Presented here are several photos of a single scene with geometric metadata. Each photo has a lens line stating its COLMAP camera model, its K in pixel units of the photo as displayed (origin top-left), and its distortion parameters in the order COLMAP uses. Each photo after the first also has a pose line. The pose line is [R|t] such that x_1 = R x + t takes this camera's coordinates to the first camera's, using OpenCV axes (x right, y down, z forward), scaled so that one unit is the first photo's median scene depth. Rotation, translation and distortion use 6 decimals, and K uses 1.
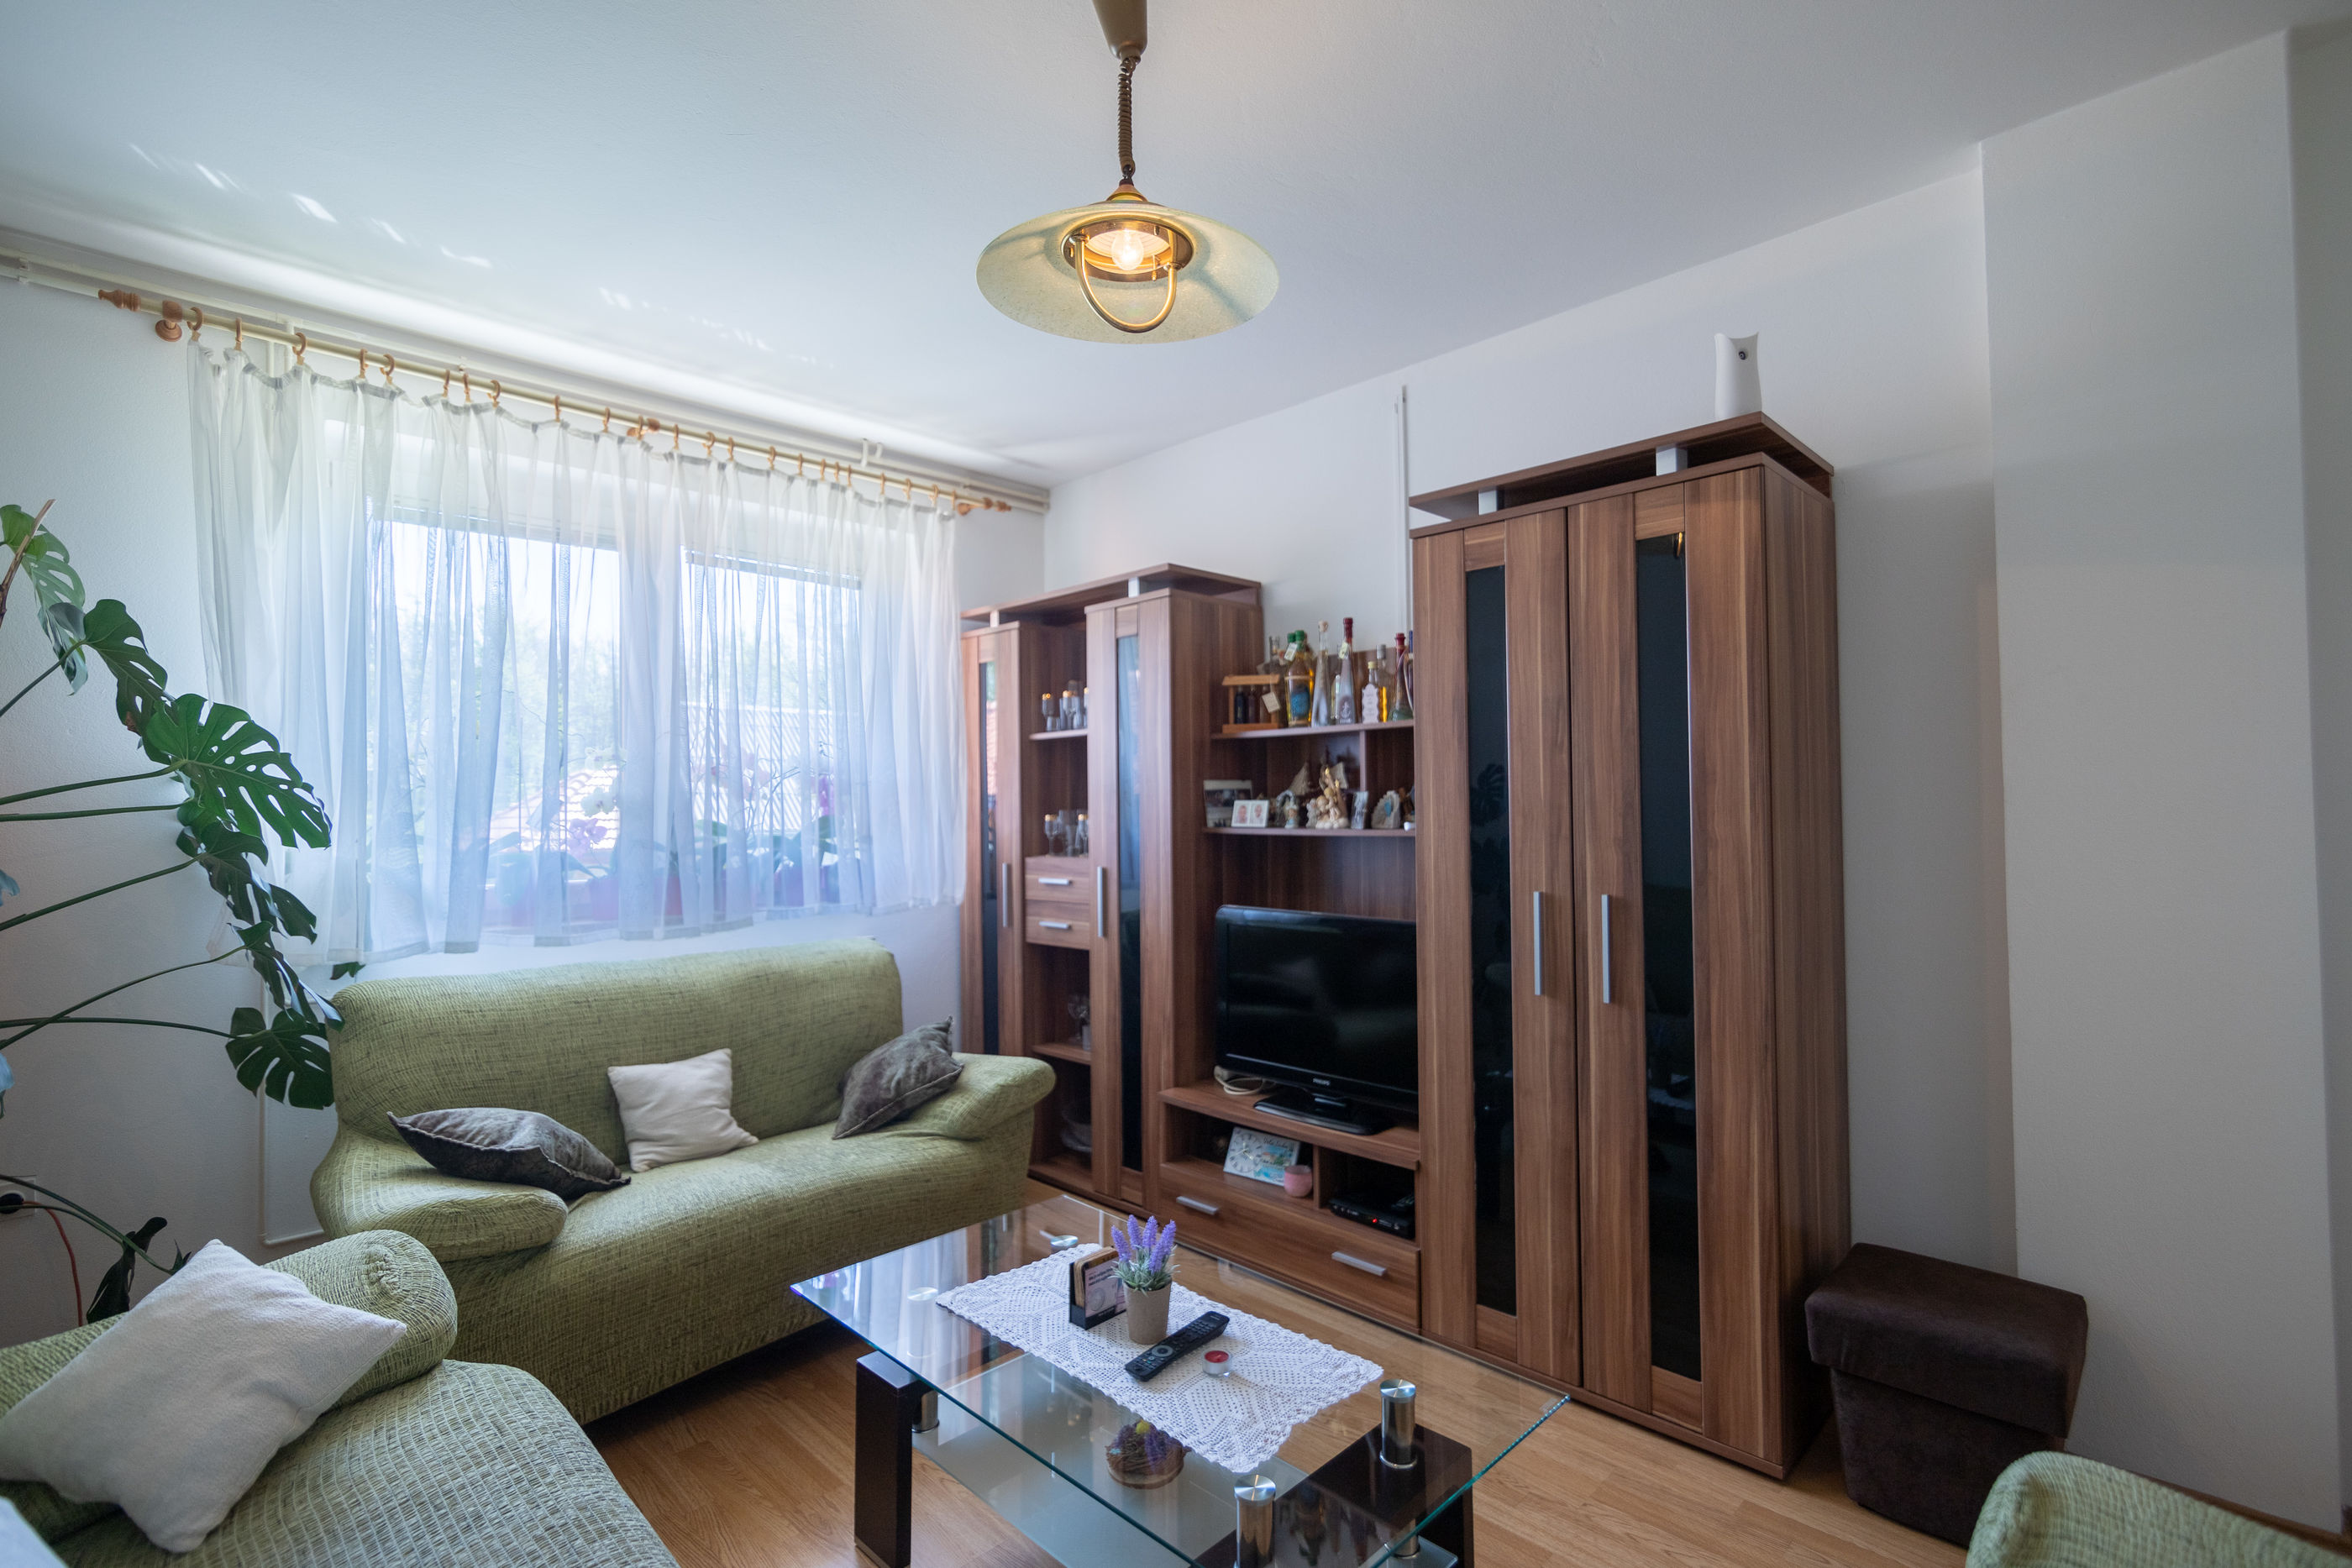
lens RADIAL K [[1078.3, 0, 1184.5], [0, 1078.3, 784.0], [0, 0, 1]] dist [-0.012192, 0.000520]
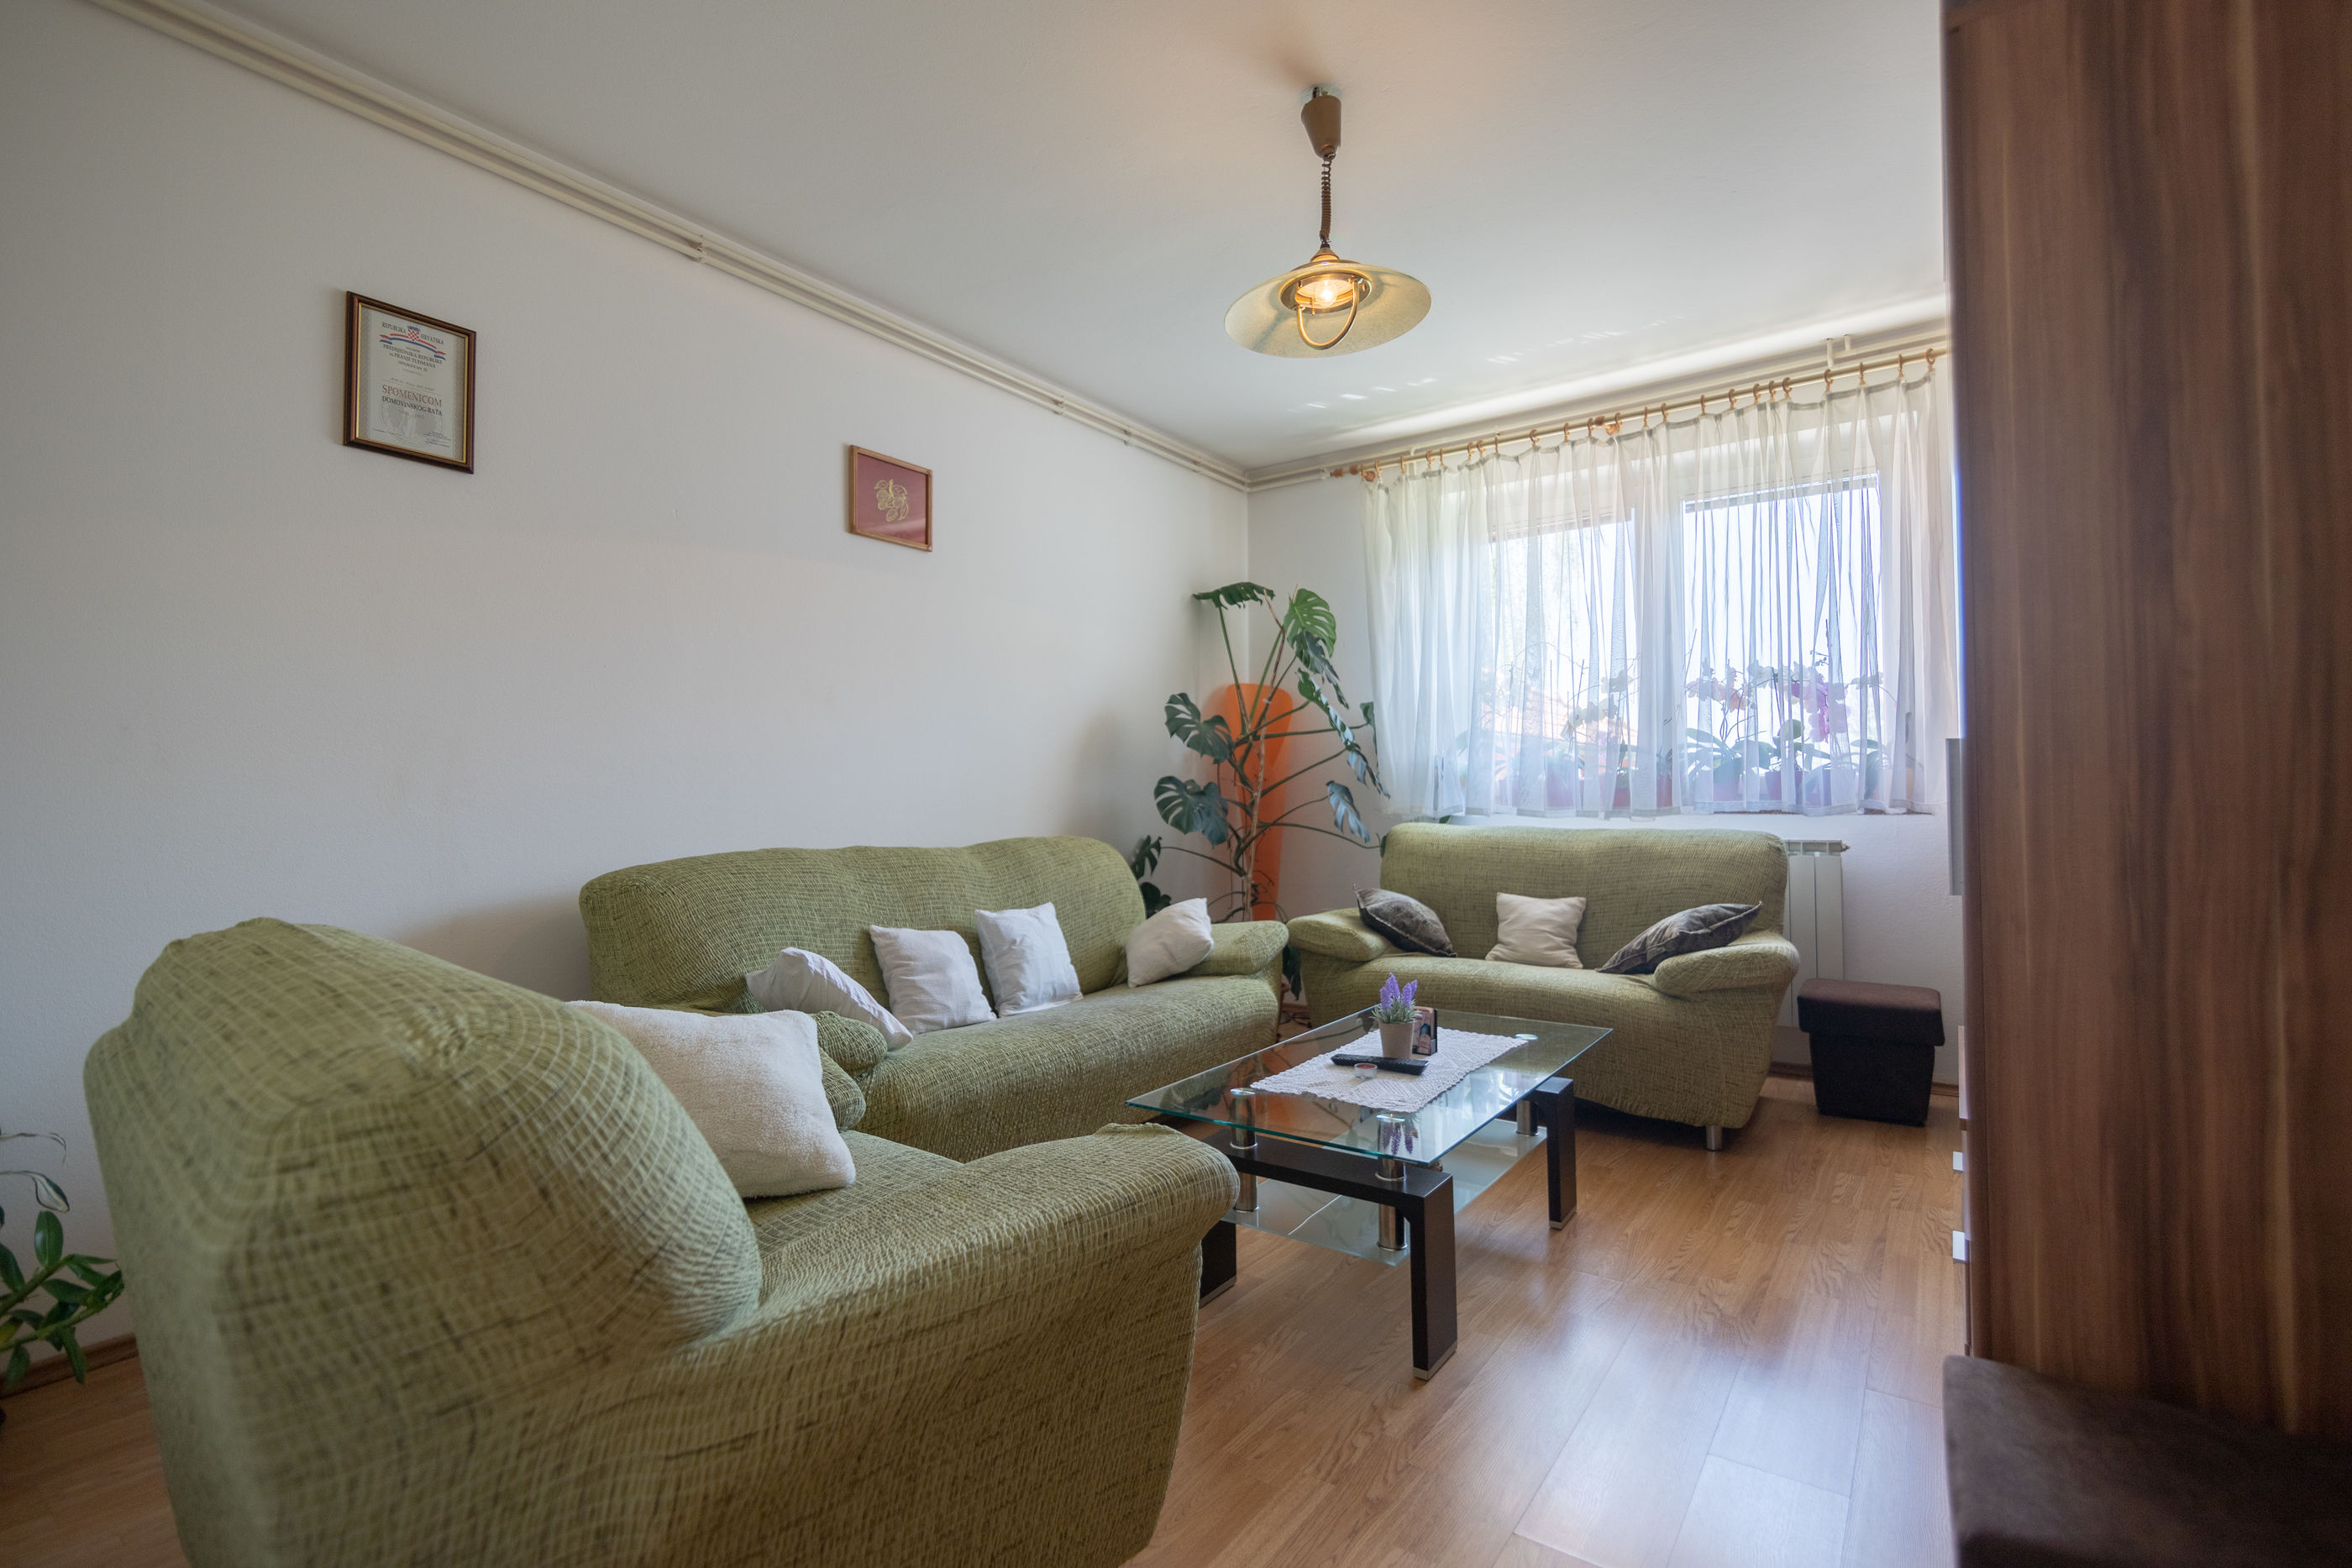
lens RADIAL K [[1078.3, 0, 1182.9], [0, 1078.3, 786.5], [0, 0, 1]] dist [-0.012192, 0.000520]
pose [[0.139909, 0.003362, -0.990159, 0.744863], [0.028944, 0.999553, 0.007484, 0.083411], [0.989741, -0.029706, 0.139749, 0.323619]]
